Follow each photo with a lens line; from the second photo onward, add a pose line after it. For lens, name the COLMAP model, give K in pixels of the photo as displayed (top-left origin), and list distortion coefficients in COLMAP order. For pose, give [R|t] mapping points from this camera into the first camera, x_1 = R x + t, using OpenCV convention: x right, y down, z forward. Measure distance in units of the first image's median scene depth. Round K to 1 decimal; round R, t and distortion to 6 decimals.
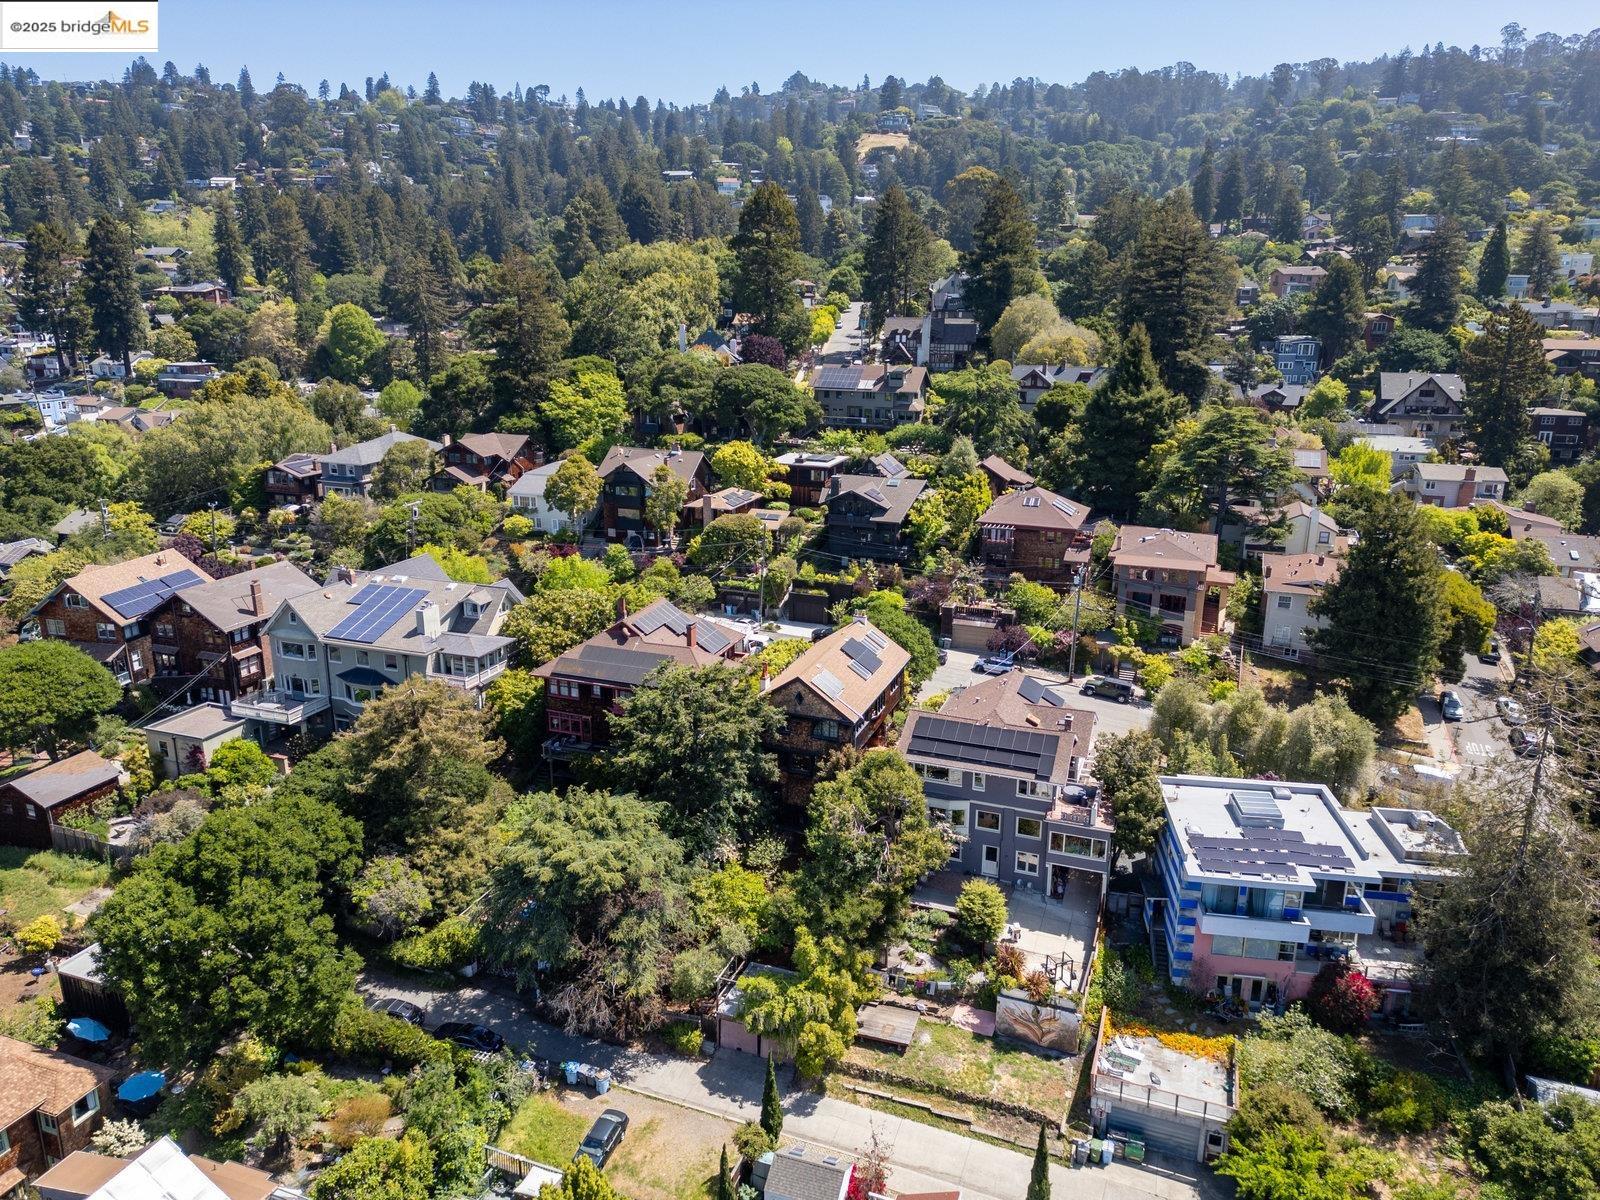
lens RADIAL K [[1113.9, 0, 796.1], [0, 1113.9, 595.3], [0, 0, 1]] dist [0.053746, -0.046056]
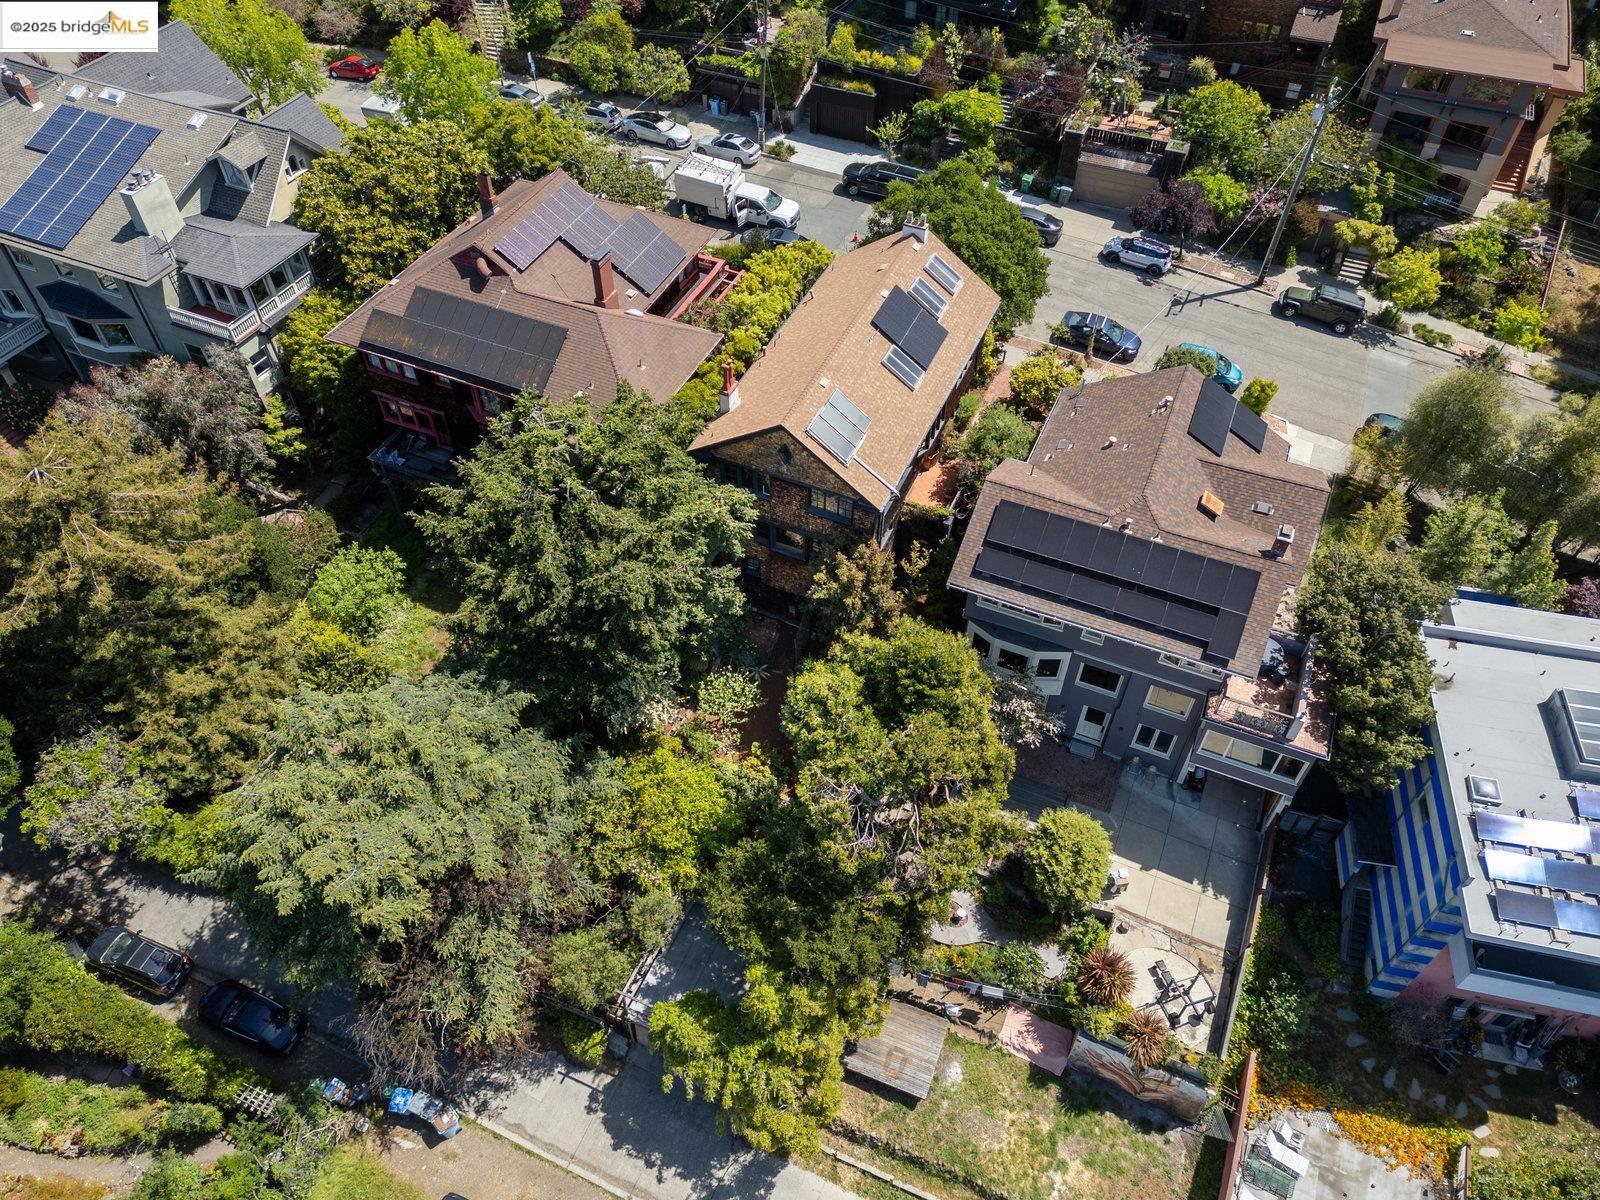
lens RADIAL K [[1113.9, 0, 796.9], [0, 1113.9, 586.2], [0, 0, 1]] dist [0.053746, -0.046056]
pose [[0.998184, 0.044306, -0.040809, 0.029961], [-0.015531, 0.843888, 0.536294, -0.129851], [0.058199, -0.534686, 0.843044, 0.447125]]
